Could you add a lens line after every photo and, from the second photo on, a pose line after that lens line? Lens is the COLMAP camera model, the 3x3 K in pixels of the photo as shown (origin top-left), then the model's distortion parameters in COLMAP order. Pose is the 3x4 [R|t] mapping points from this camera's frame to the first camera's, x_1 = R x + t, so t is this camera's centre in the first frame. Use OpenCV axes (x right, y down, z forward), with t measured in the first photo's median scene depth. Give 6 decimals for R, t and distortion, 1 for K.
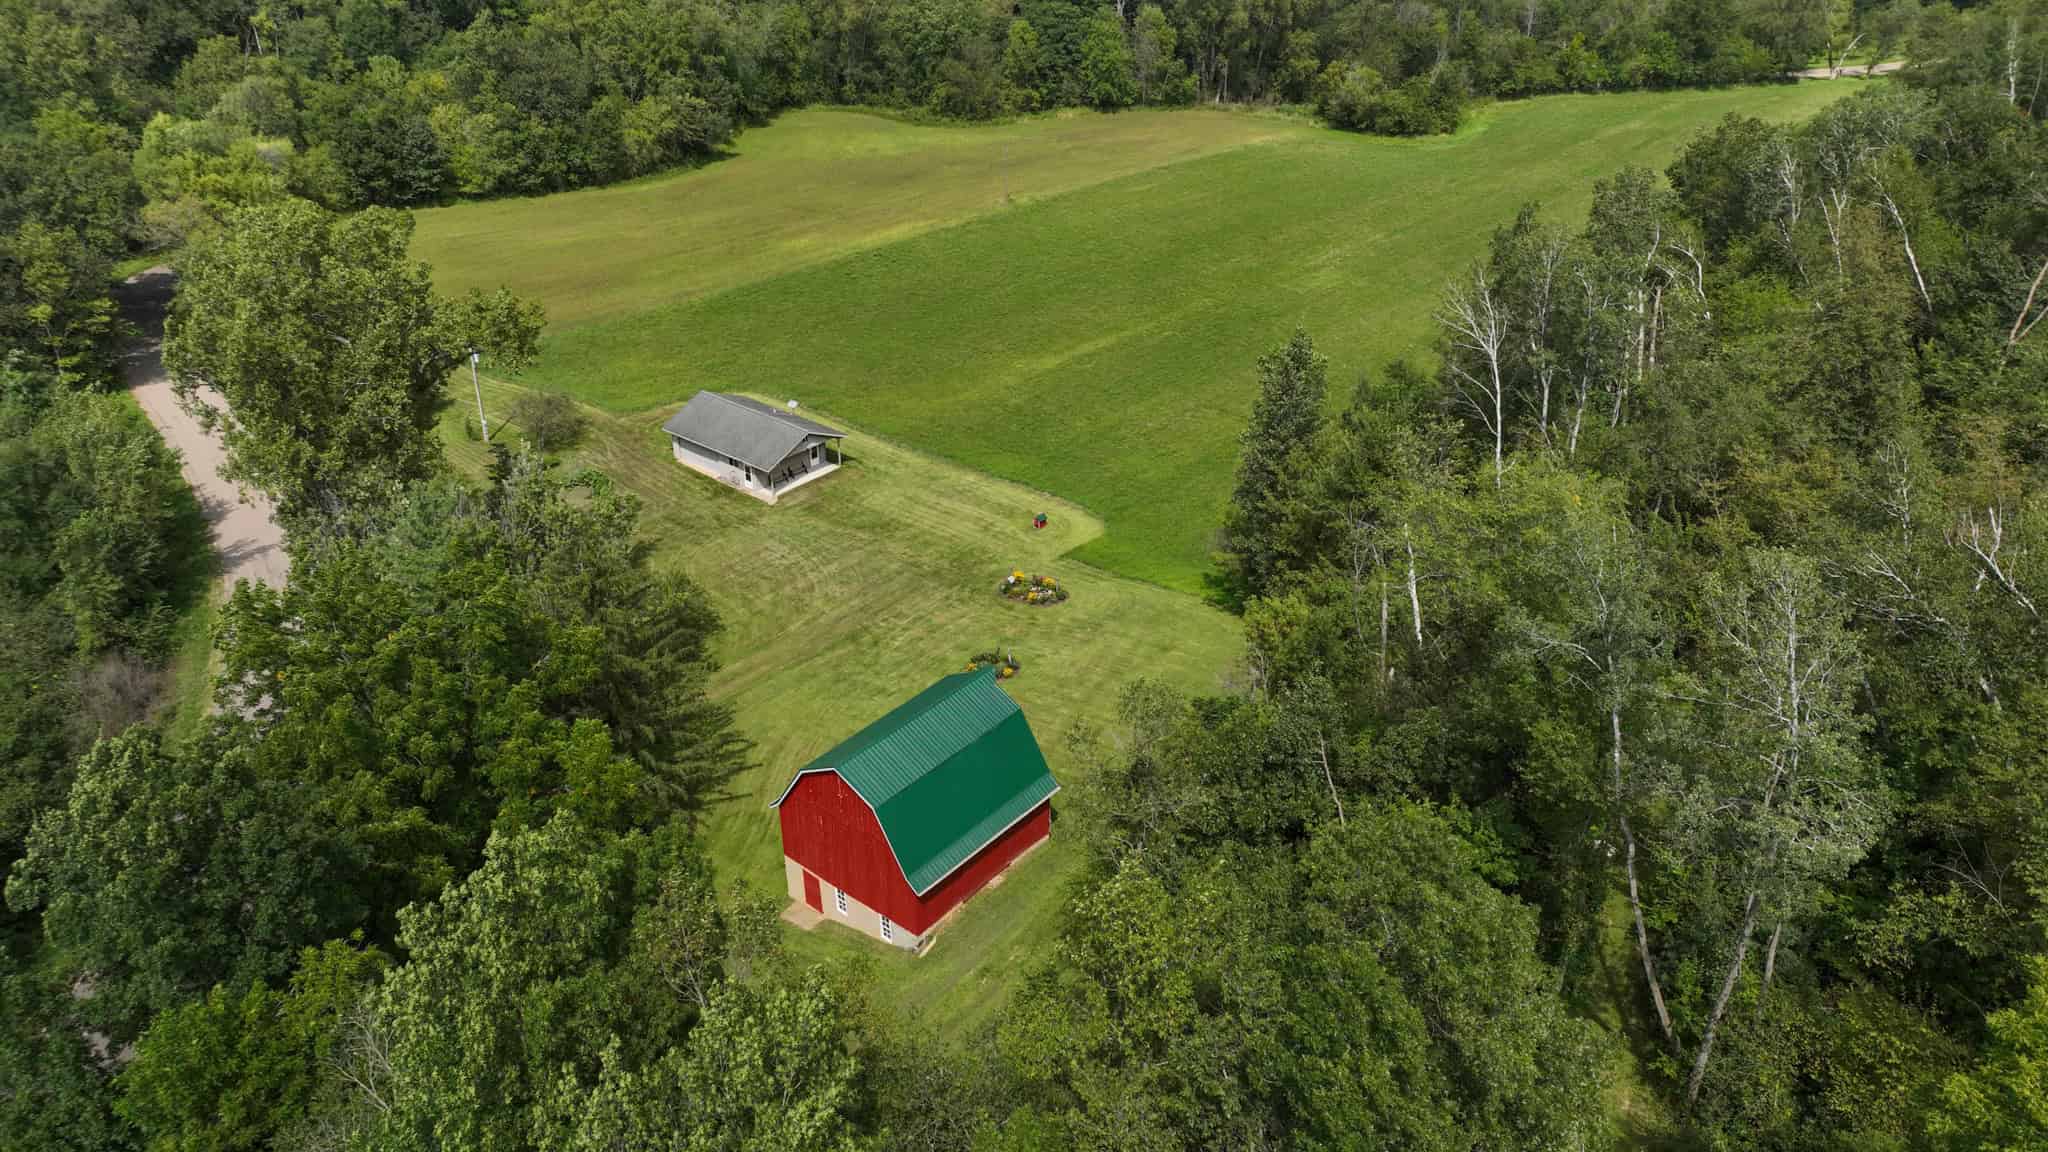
lens RADIAL K [[1441.0, 0, 1022.7], [0, 1441.0, 578.2], [0, 0, 1]] dist [0.000396, 0.018503]
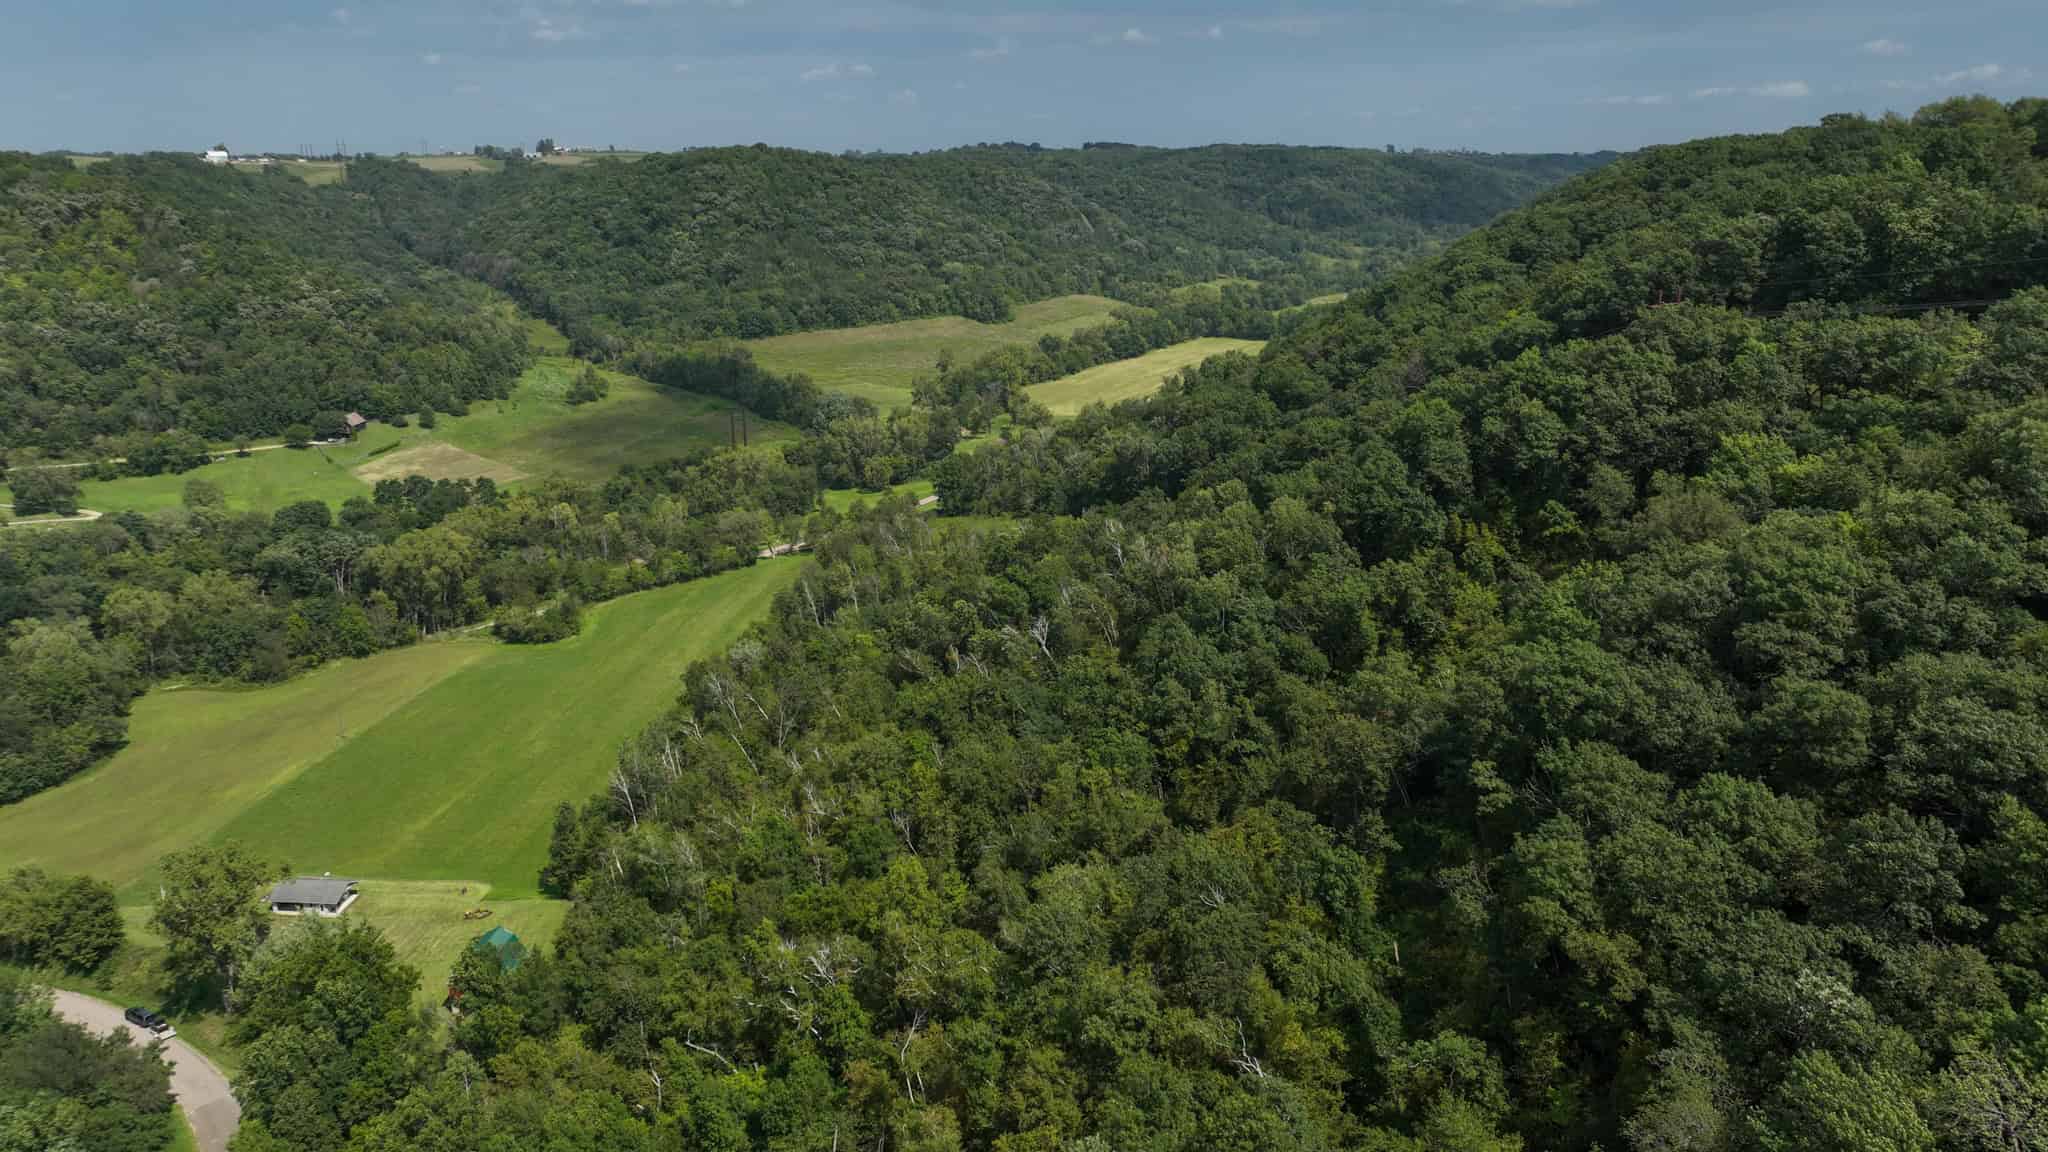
lens RADIAL K [[1441.0, 0, 1023.2], [0, 1441.0, 574.5], [0, 0, 1]] dist [0.000396, 0.018503]
pose [[0.820395, -0.162339, 0.548268, -0.249095], [0.285010, 0.947345, -0.145968, 0.042690], [-0.495703, 0.276013, 0.823465, -0.878823]]
